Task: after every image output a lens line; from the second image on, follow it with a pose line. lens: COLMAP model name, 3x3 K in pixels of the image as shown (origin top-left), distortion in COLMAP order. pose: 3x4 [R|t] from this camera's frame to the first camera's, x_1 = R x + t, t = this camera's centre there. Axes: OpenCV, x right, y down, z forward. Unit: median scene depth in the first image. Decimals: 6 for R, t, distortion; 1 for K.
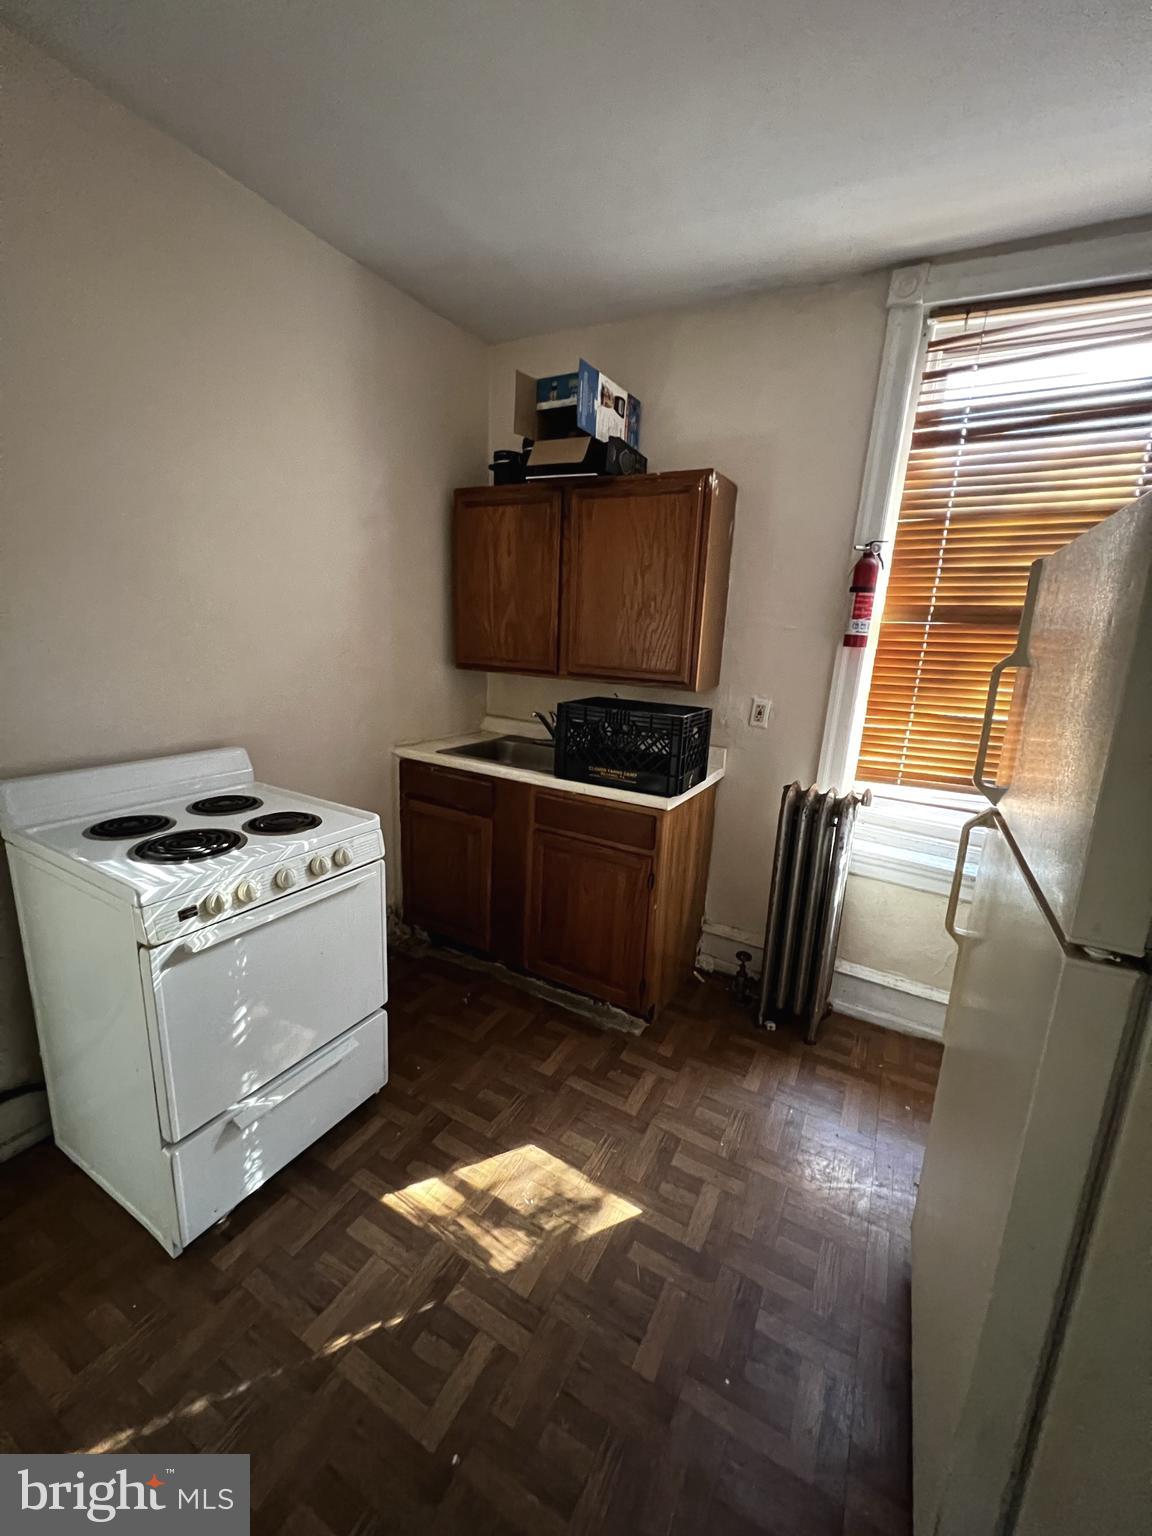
lens RADIAL K [[614.2, 0, 576.4], [0, 614.2, 765.3], [0, 0, 1]] dist [0.001959, 0.000364]
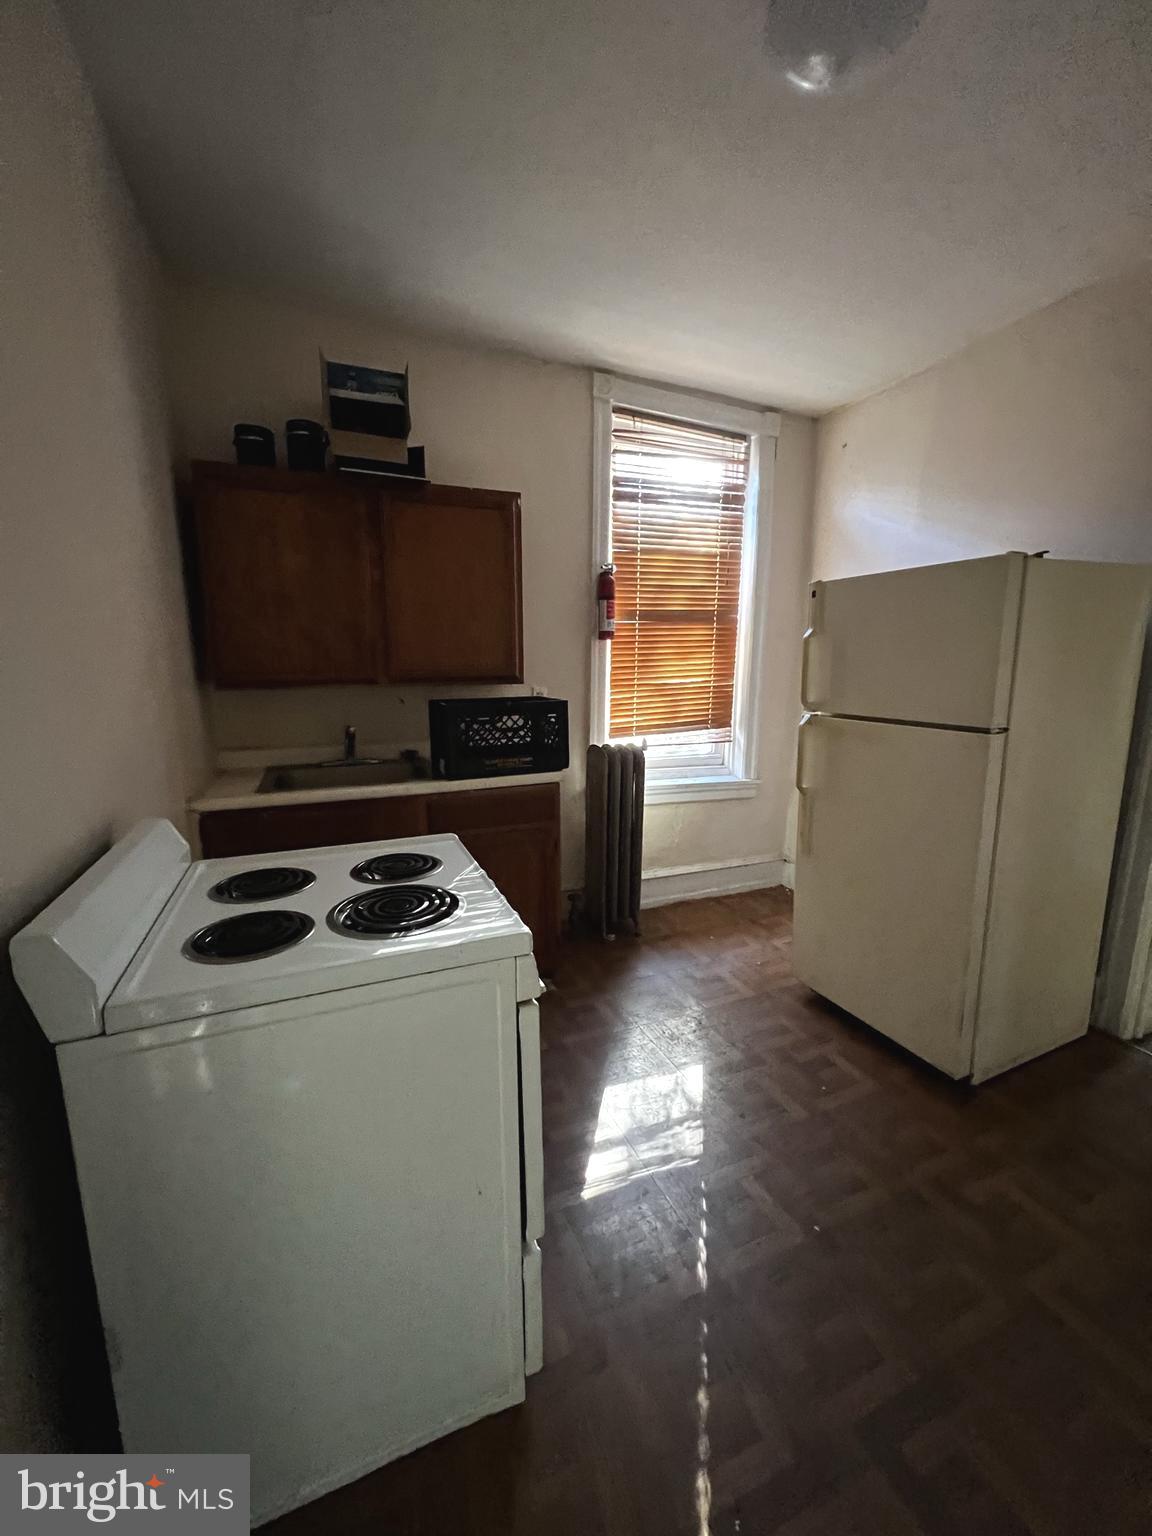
lens RADIAL K [[614.2, 0, 578.8], [0, 614.2, 766.8], [0, 0, 1]] dist [0.001959, 0.000364]
pose [[0.611762, -0.190332, 0.767802, -0.716637], [0.209688, 0.974918, 0.074601, -0.034822], [-0.762743, 0.115361, 0.636329, 0.224885]]
